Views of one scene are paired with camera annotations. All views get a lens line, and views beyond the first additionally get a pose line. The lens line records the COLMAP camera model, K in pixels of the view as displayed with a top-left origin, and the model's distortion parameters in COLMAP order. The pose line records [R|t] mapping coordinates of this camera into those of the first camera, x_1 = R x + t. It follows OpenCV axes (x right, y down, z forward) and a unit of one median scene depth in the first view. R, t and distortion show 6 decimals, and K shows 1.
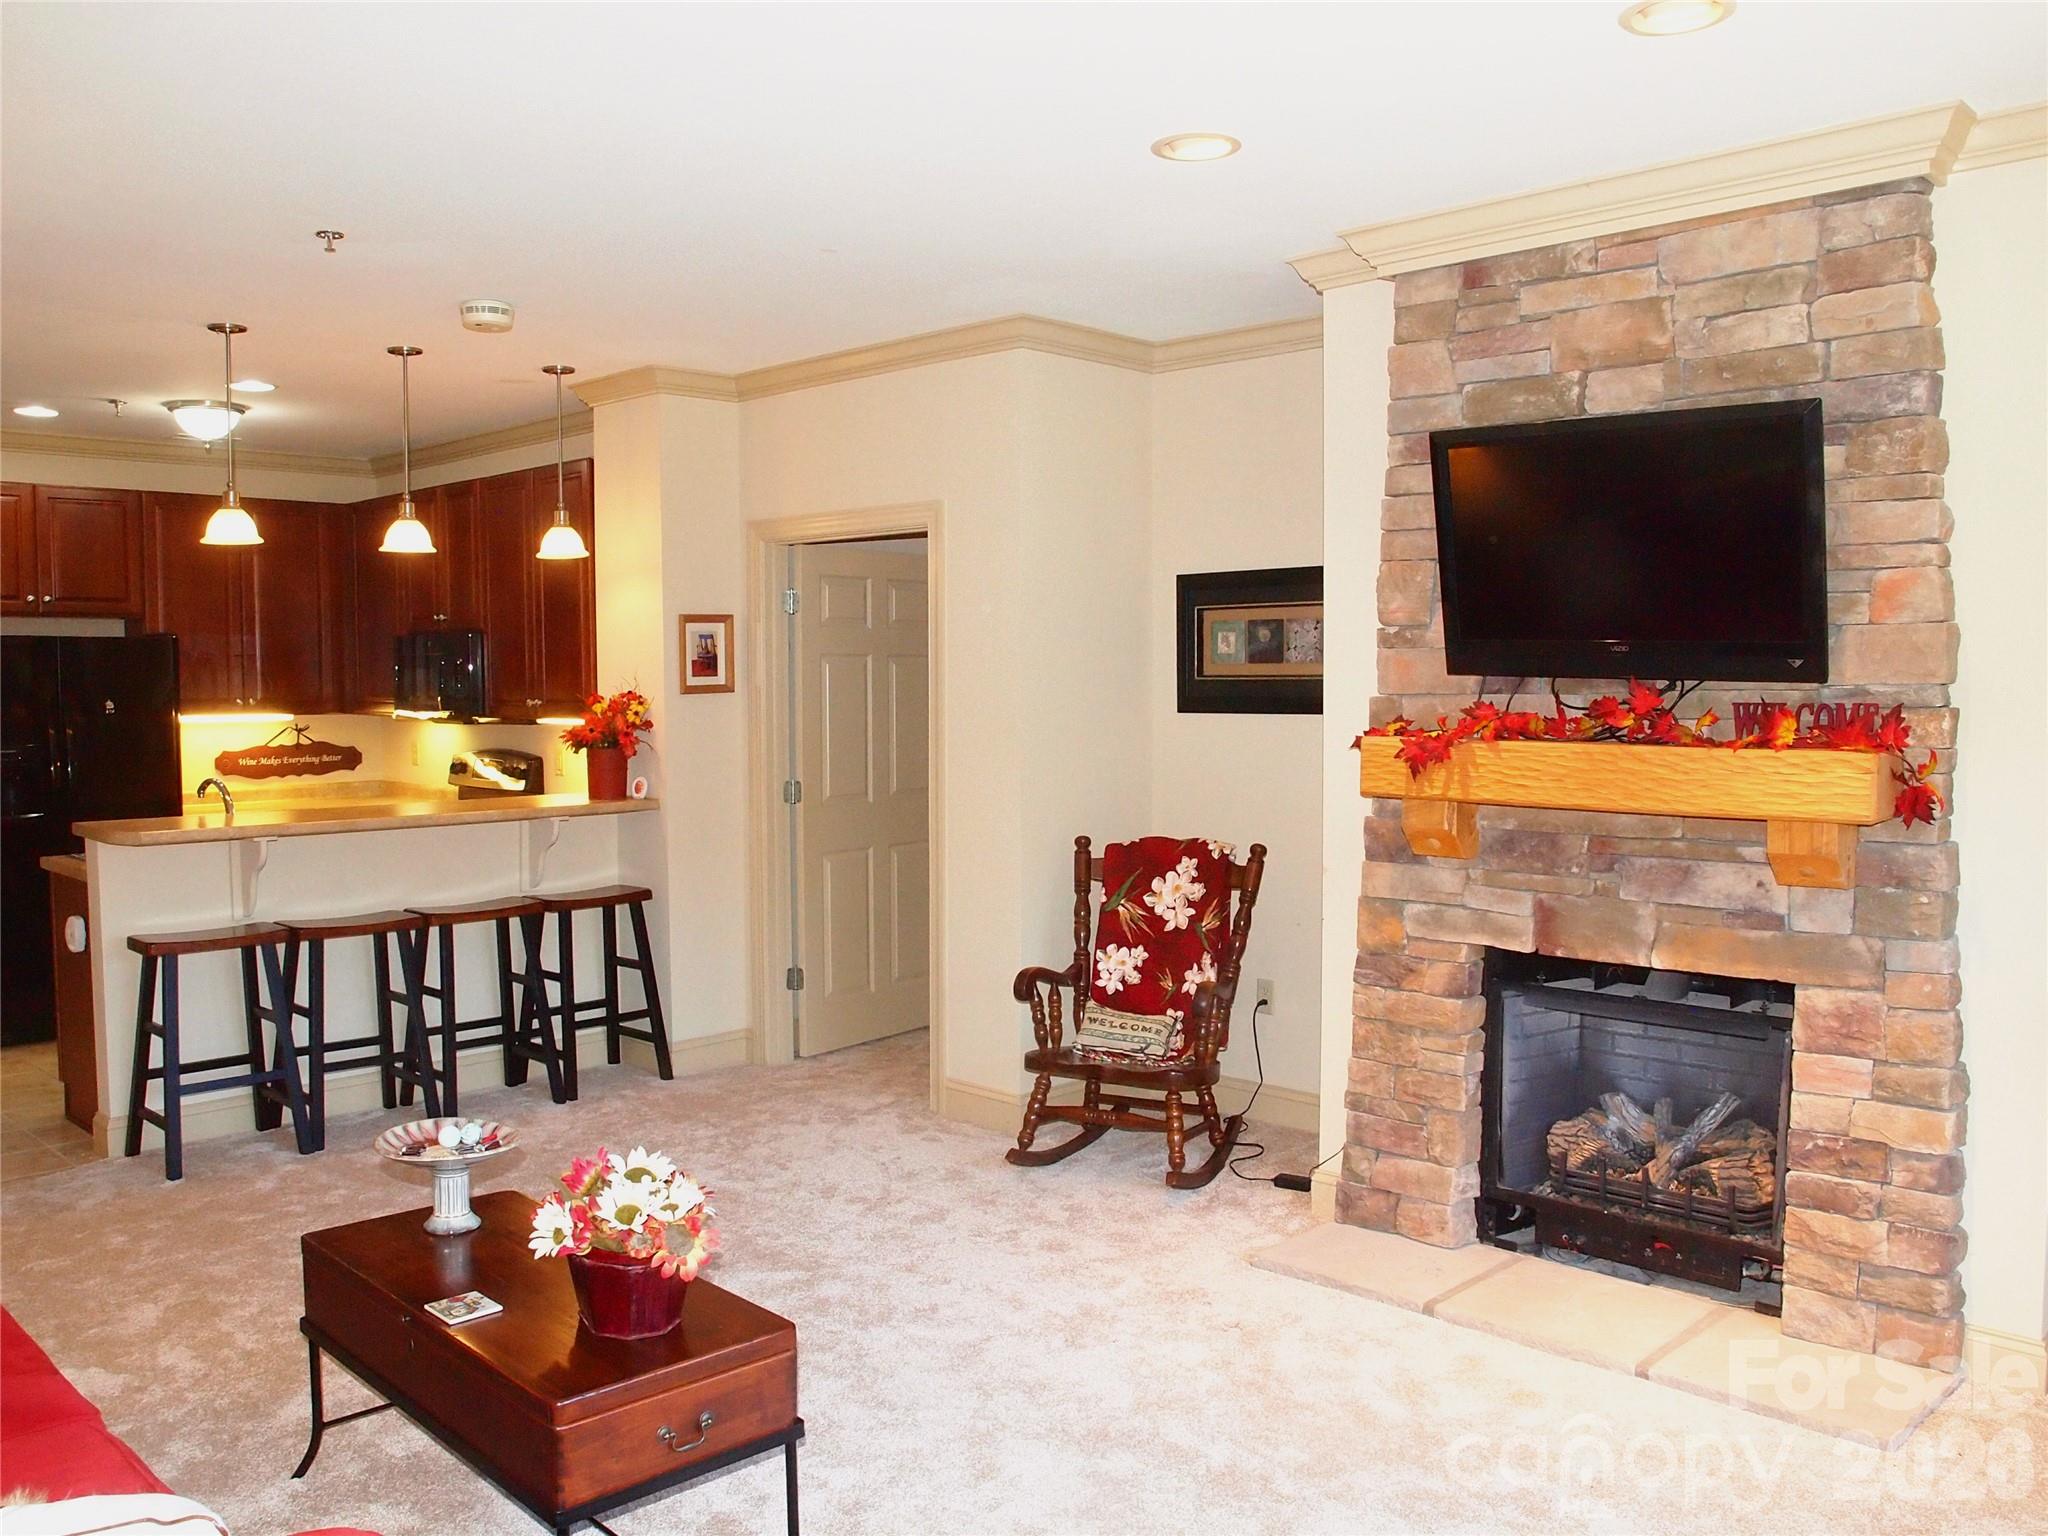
lens RADIAL K [[1653.5, 0, 1003.3], [0, 1653.5, 773.9], [0, 0, 1]] dist [-0.099028, 0.060796]
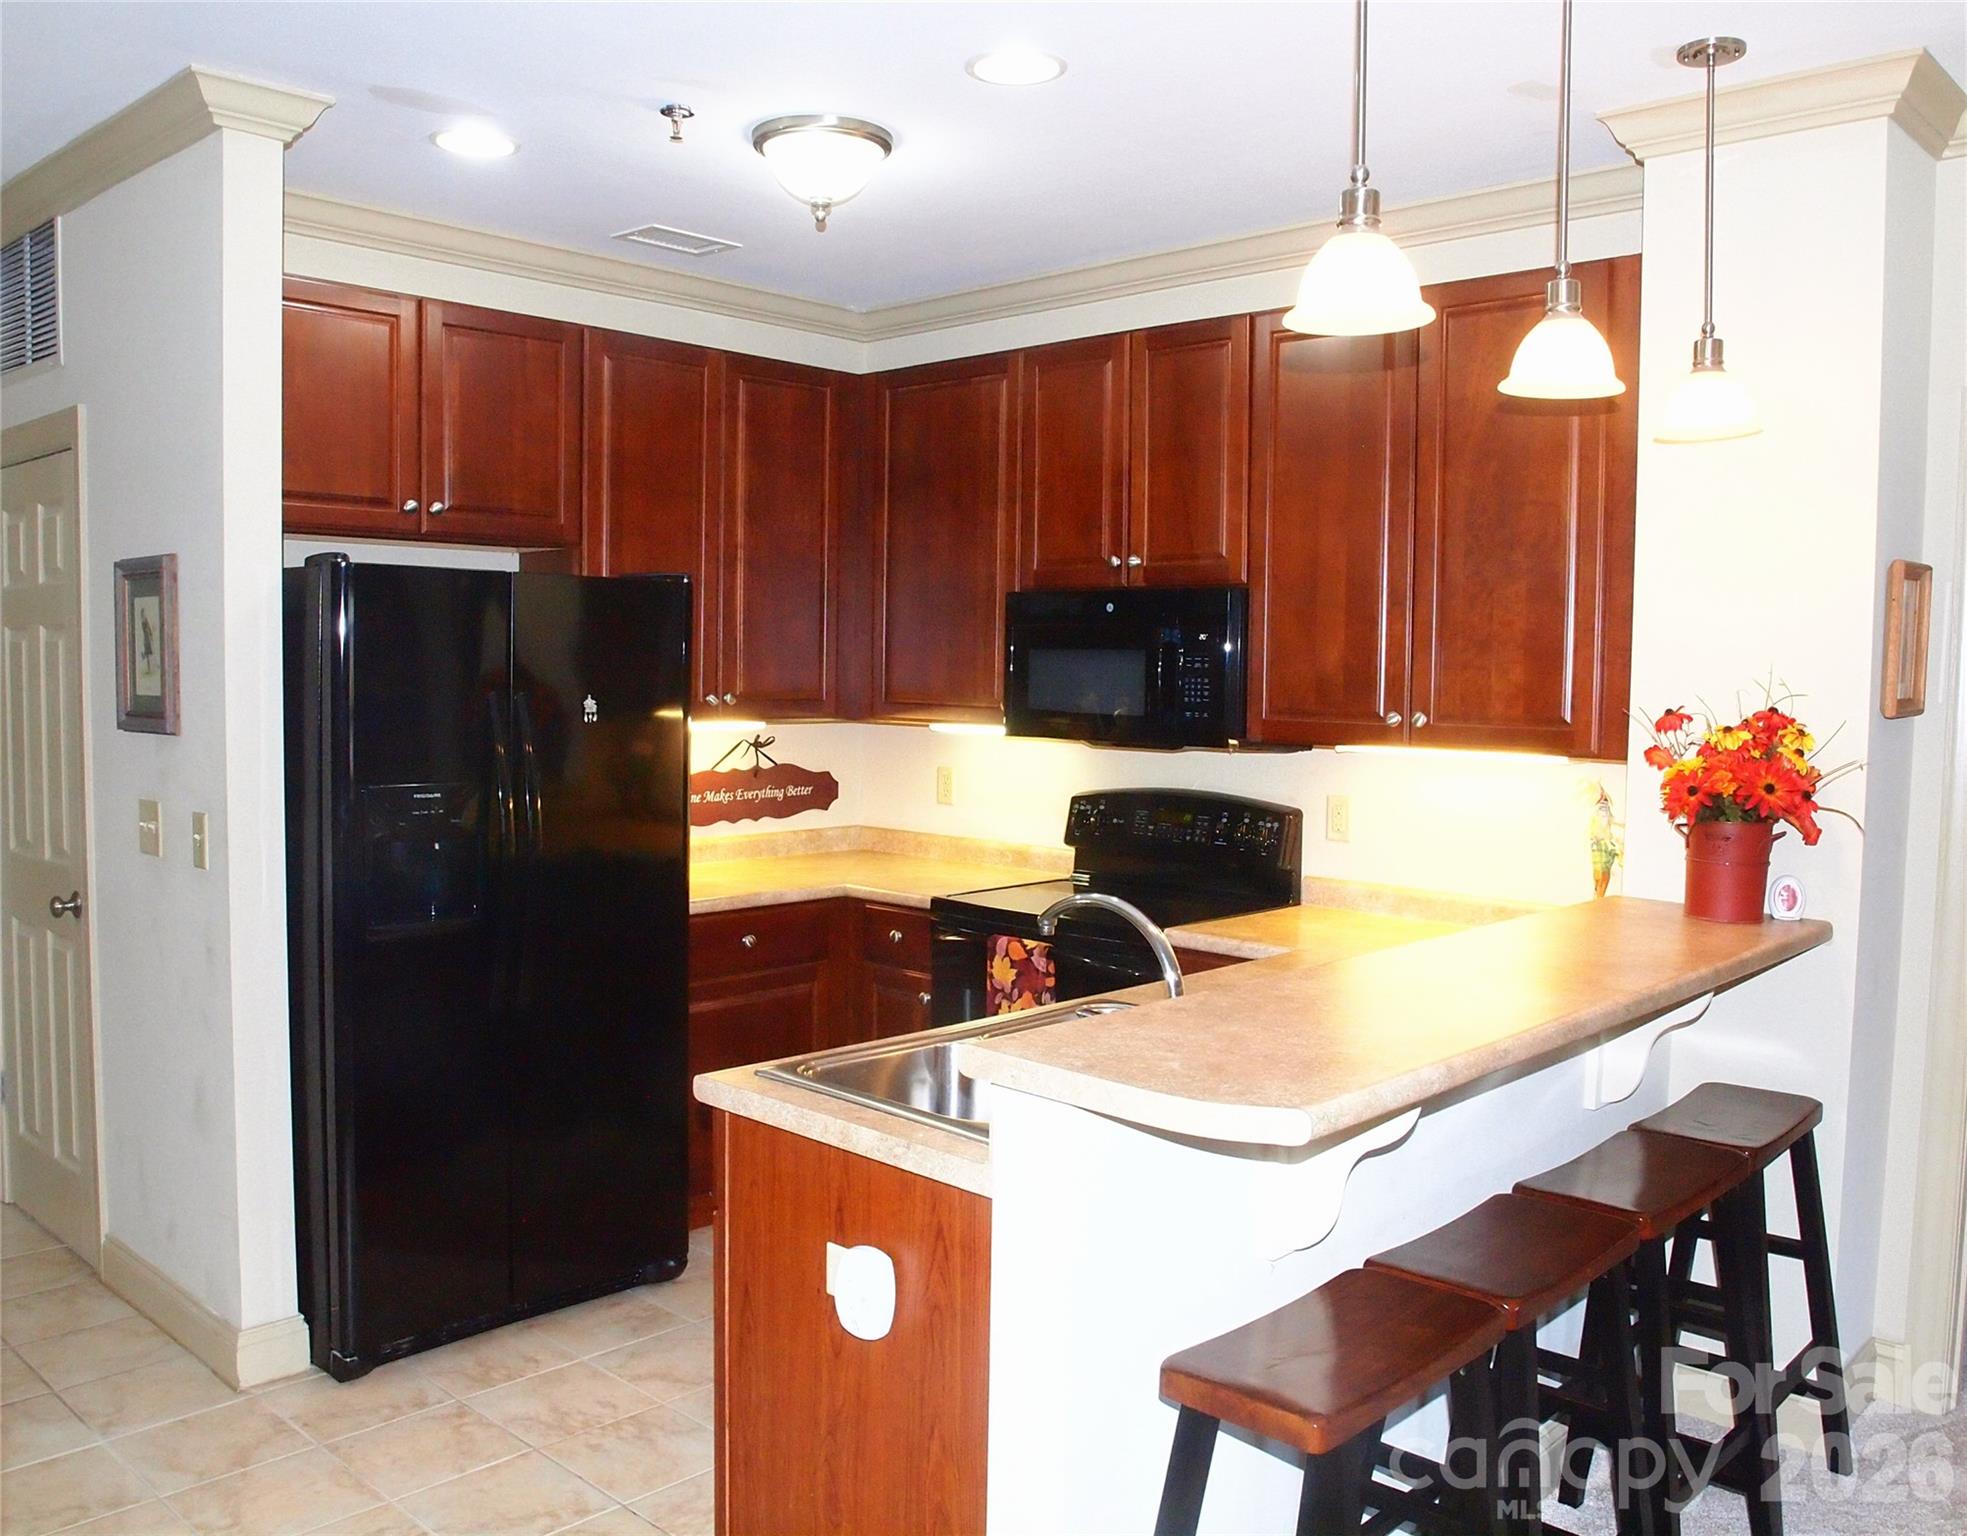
lens RADIAL K [[1638.3, 0, 983.5], [0, 1638.3, 768.0], [0, 0, 1]] dist [-0.117520, 0.092898]
pose [[0.999548, 0.018196, 0.023914, -0.422733], [-0.018265, 0.999830, 0.002695, -0.025123], [-0.023861, -0.003131, 0.999710, 0.447310]]
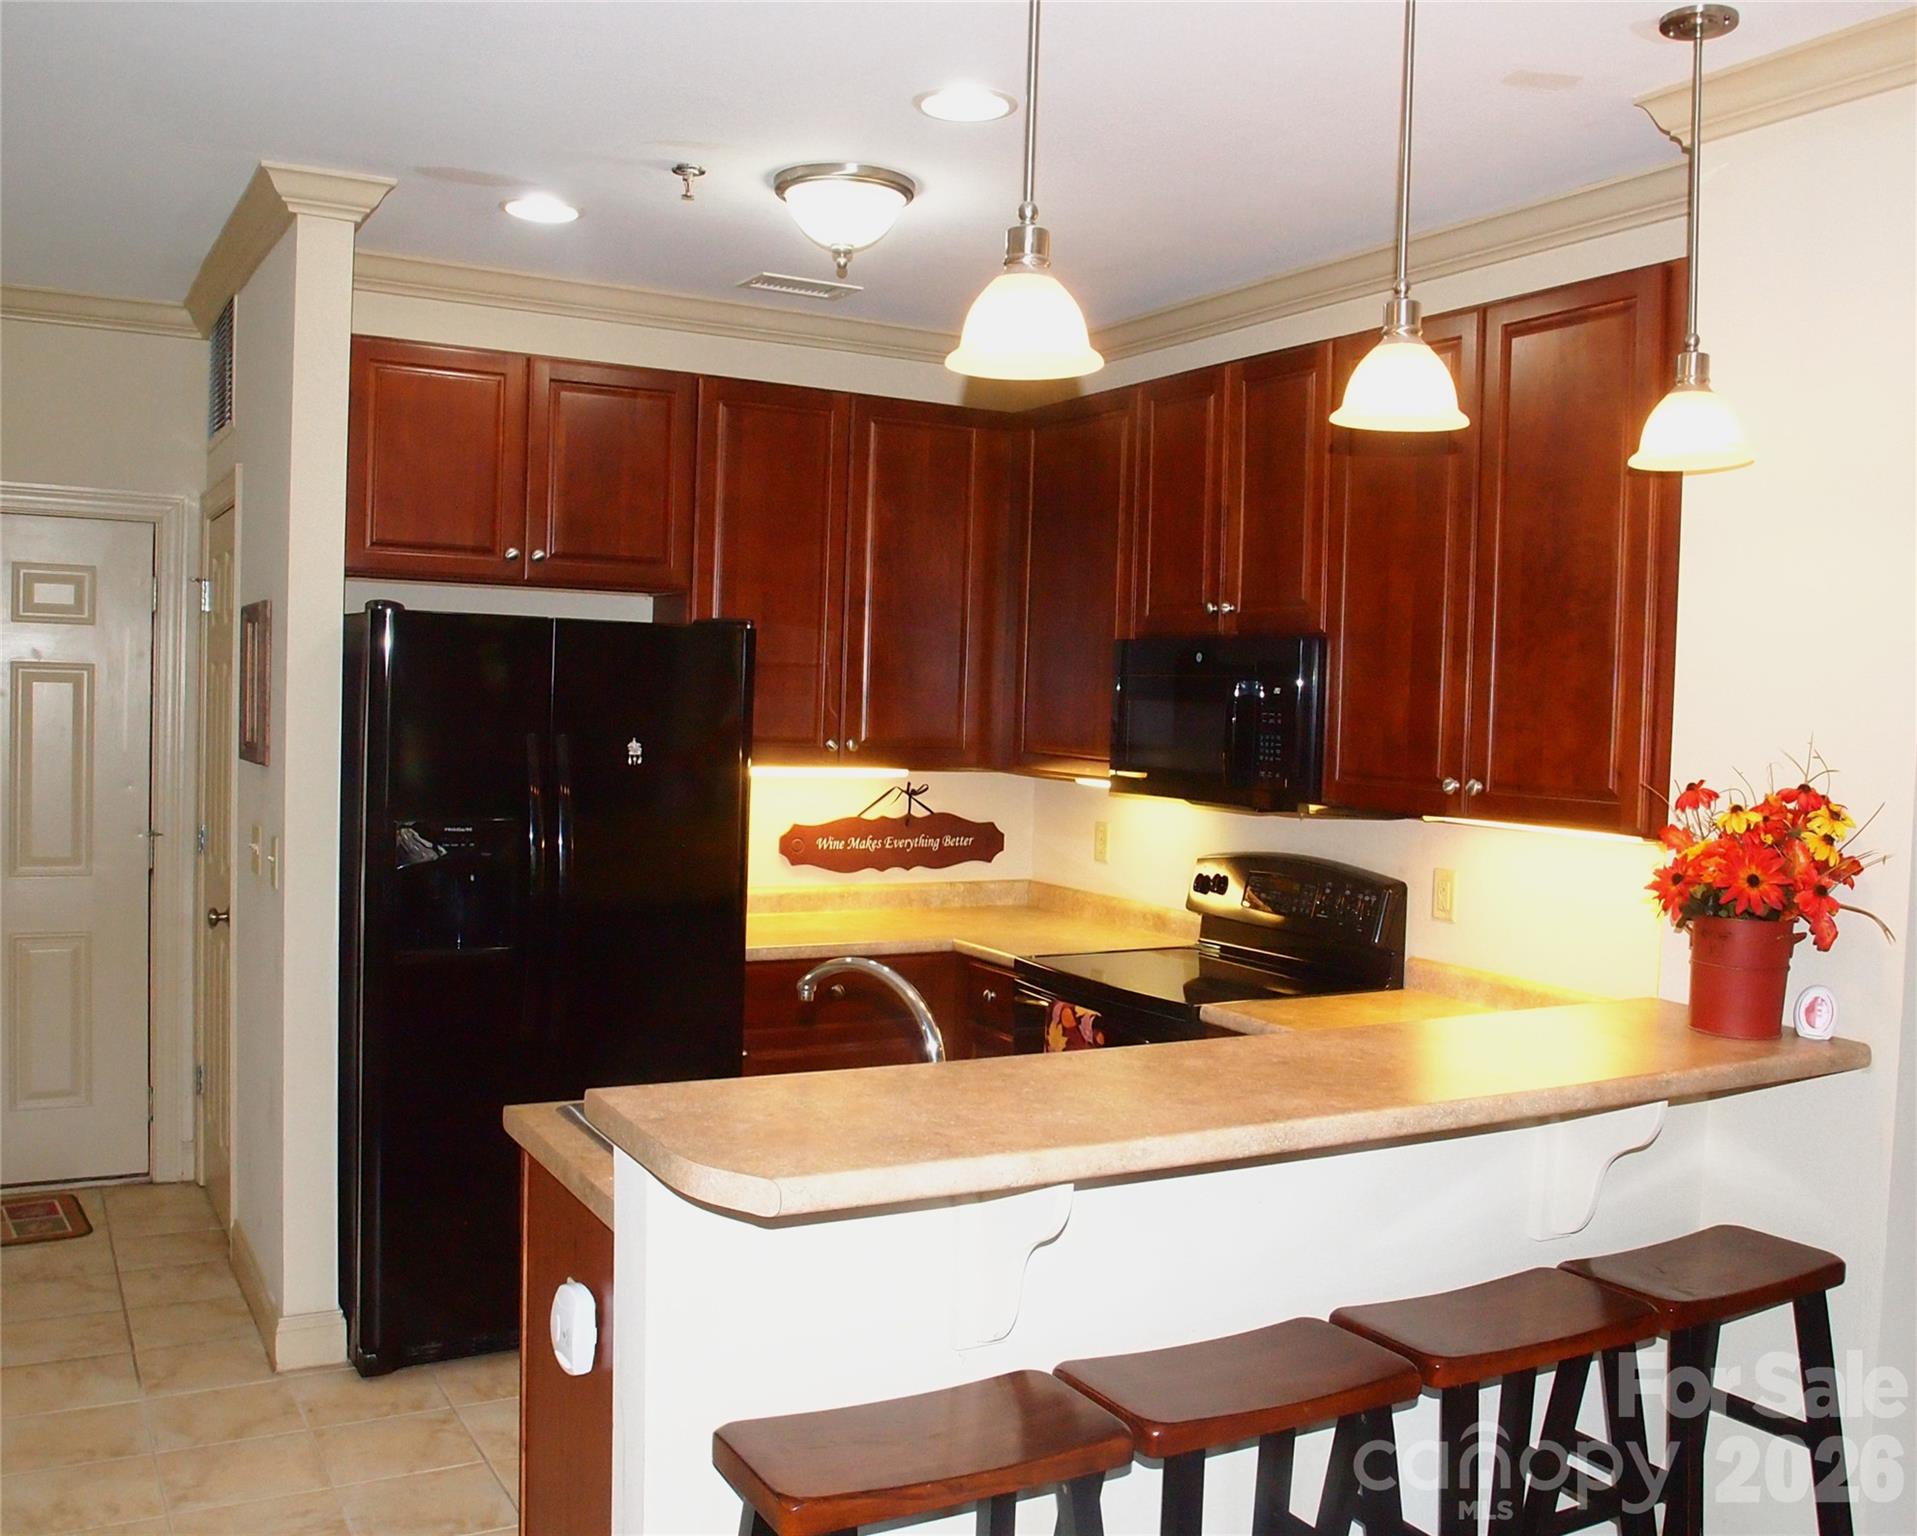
lens RADIAL K [[1753.4, 0, 986.7], [0, 1753.4, 768.5], [0, 0, 1]] dist [-0.120986, 0.112920]
pose [[0.962601, 0.047009, -0.266813, -0.273684], [-0.052870, 0.998491, -0.014819, -0.032350], [0.265714, 0.028371, 0.963634, 0.450029]]
